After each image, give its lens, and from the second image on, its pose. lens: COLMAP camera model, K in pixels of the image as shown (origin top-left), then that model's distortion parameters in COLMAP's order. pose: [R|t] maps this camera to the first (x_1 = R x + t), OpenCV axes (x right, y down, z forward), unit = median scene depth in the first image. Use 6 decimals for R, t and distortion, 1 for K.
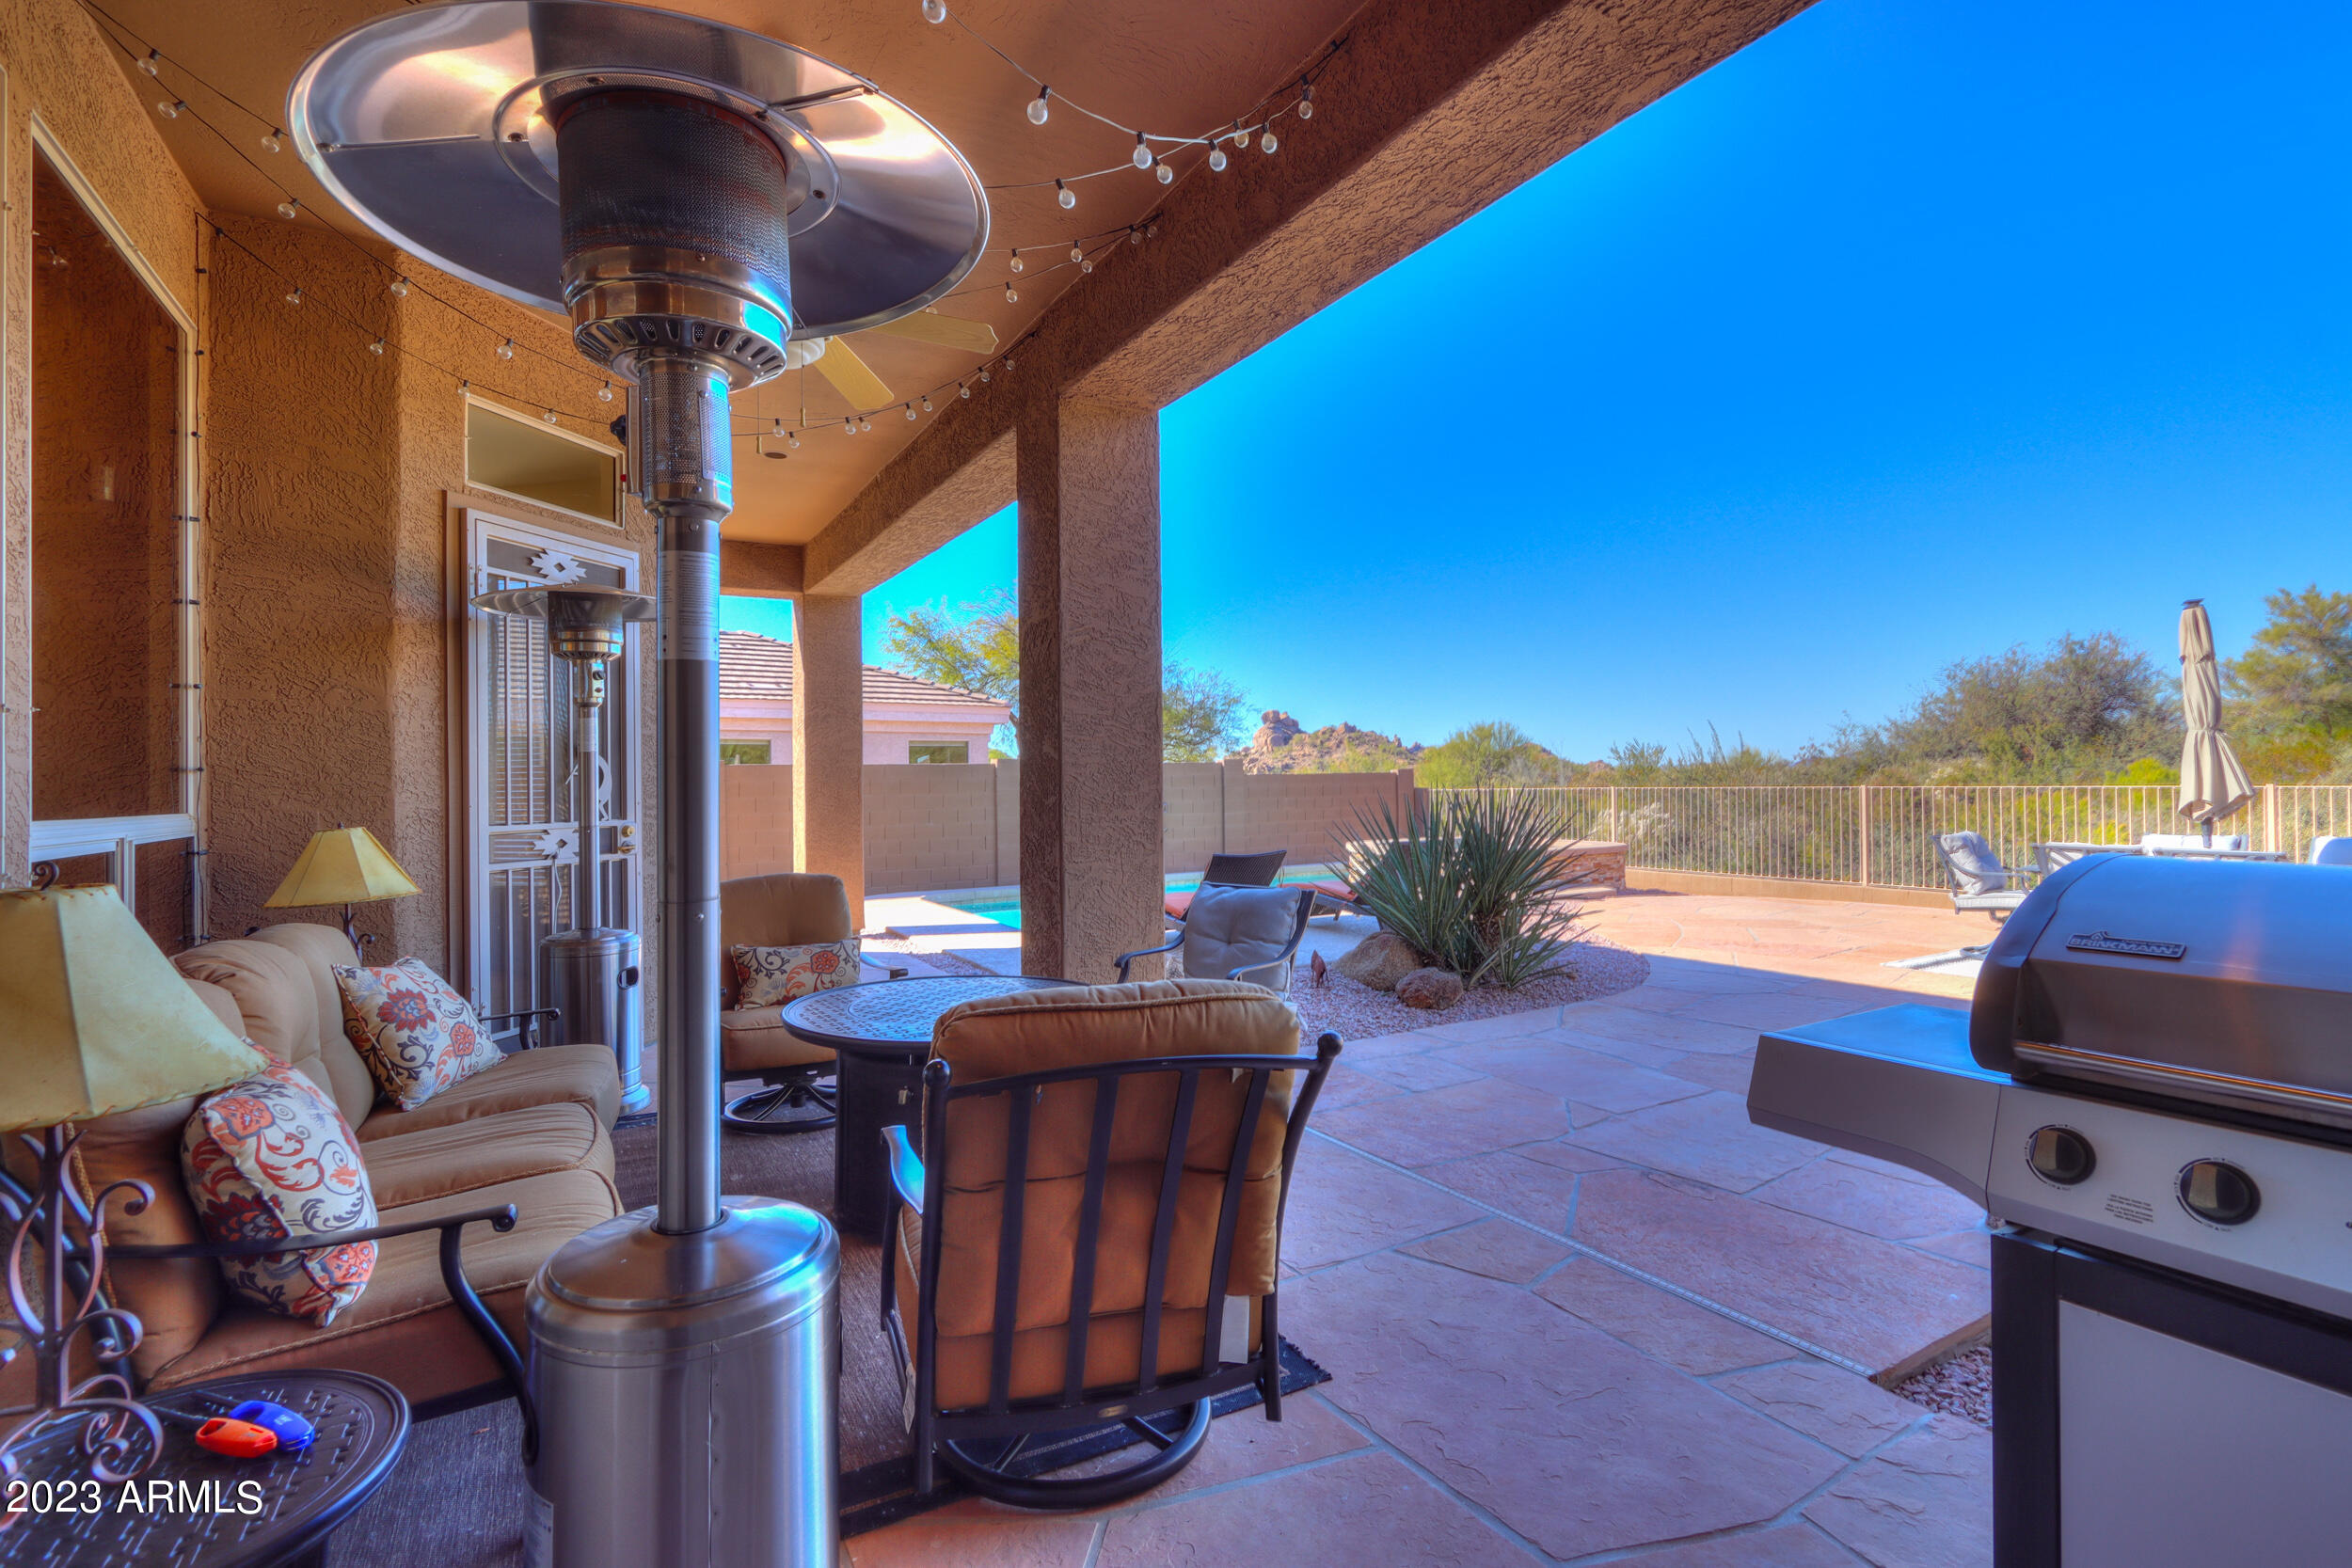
lens RADIAL K [[1082.1, 0, 1194.0], [0, 1082.1, 767.1], [0, 0, 1]] dist [-0.009542, 0.000657]
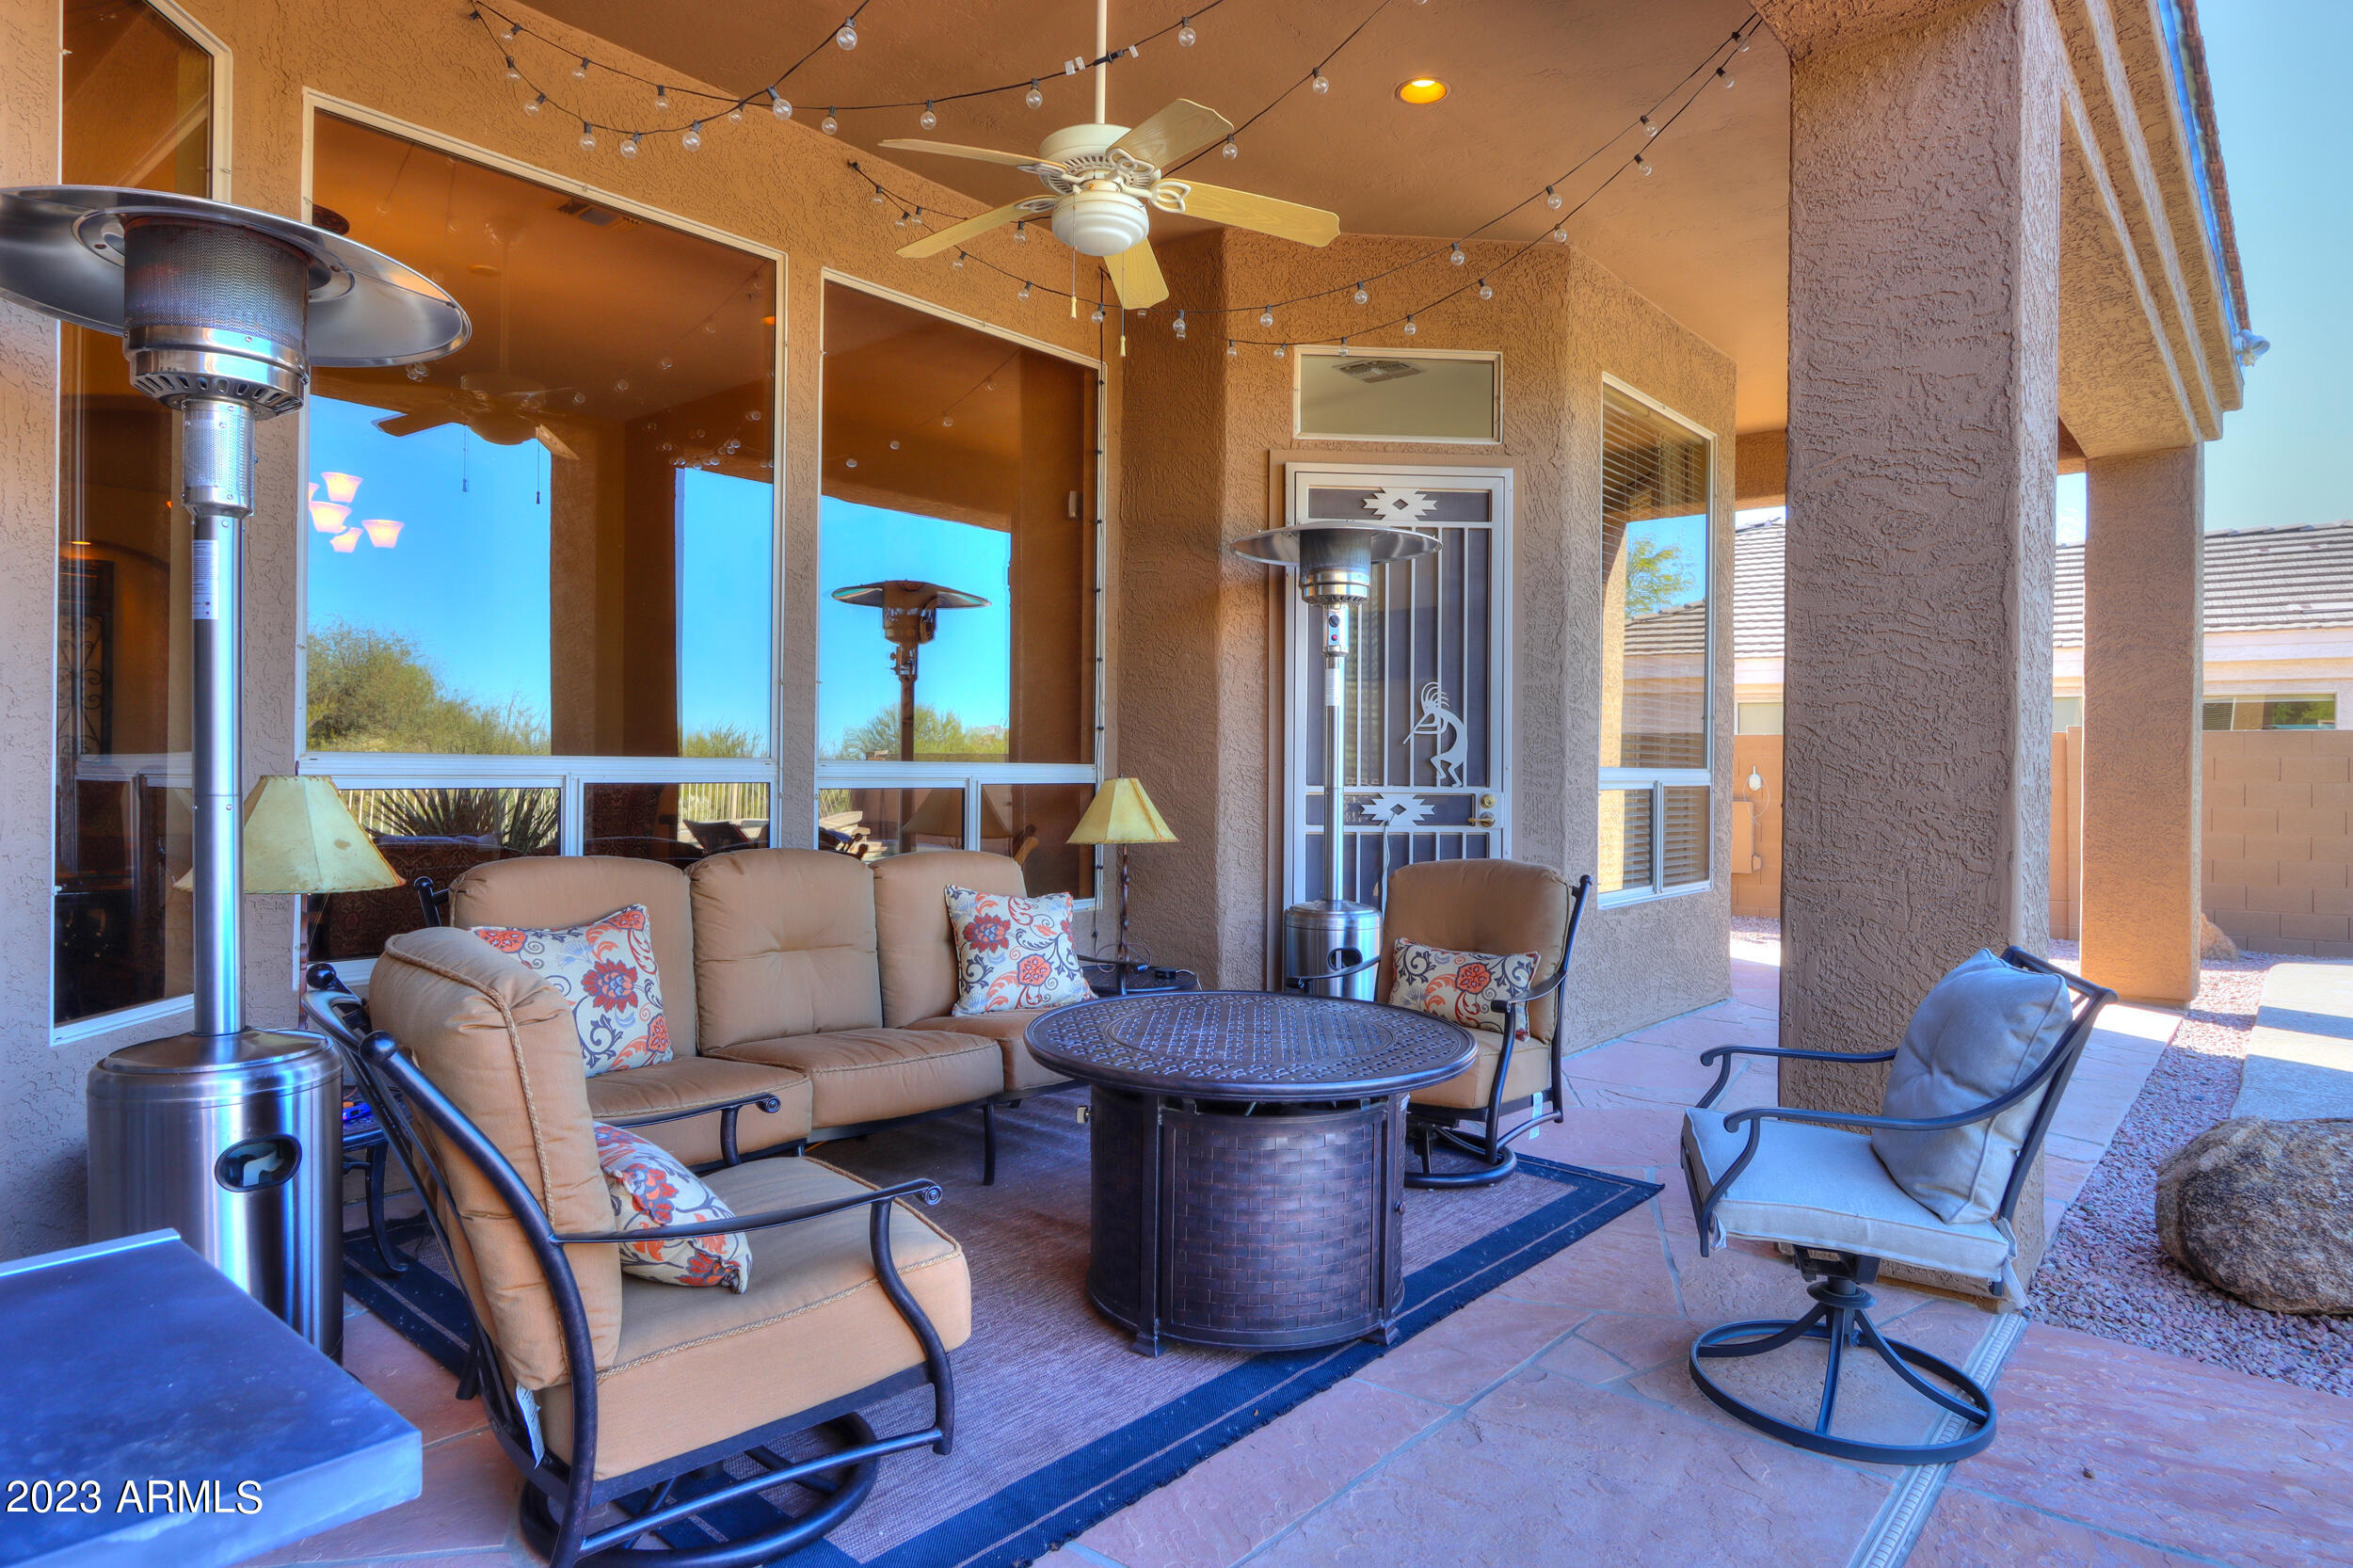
lens RADIAL K [[1384.9, 0, 1210.6], [0, 1384.9, 765.2], [0, 0, 1]] dist [-0.013667, 0.000092]
pose [[0.335491, 0.012015, -0.941967, 0.160315], [0.000565, 0.999916, 0.012956, 0.006540], [0.942043, -0.004879, 0.335456, 0.162338]]
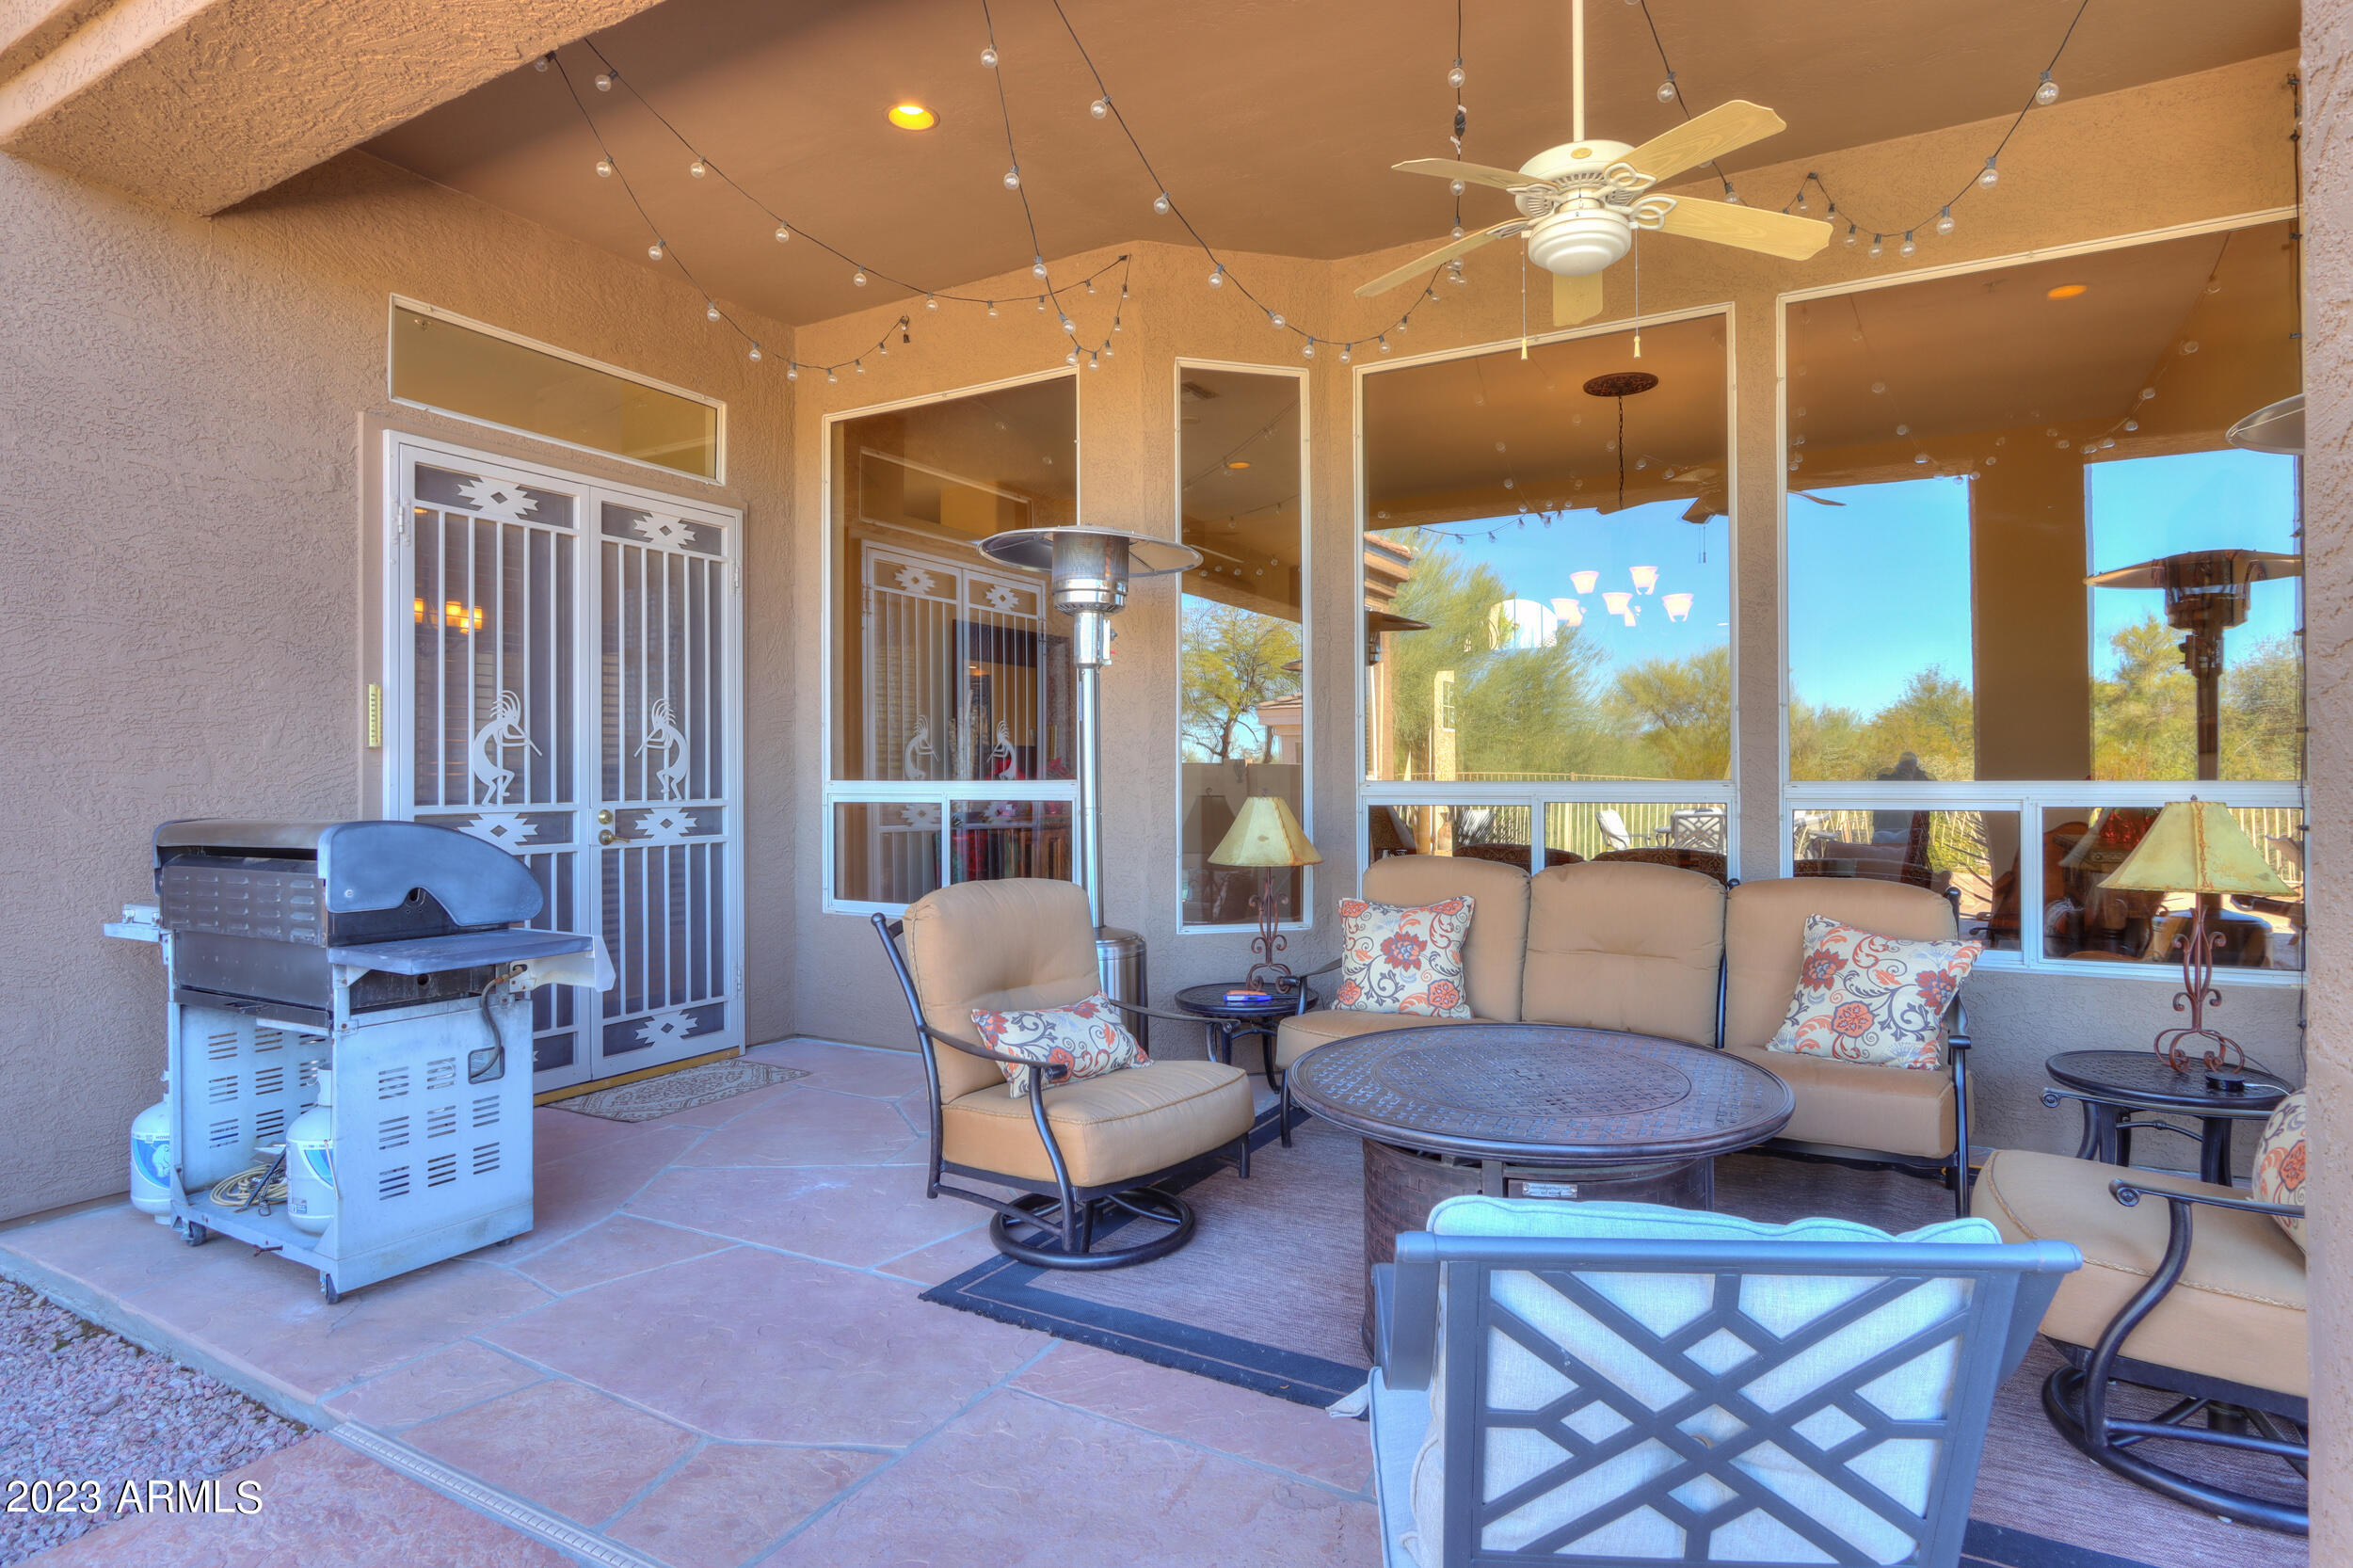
lens RADIAL K [[1247.5, 0, 1168.5], [0, 1247.5, 762.3], [0, 0, 1]] dist [-0.011050, 0.001008]
pose [[-0.874901, 0.008444, -0.484229, 0.089523], [0.021450, 0.999542, -0.021326, 0.008116], [0.483827, -0.029045, -0.874681, 0.388913]]
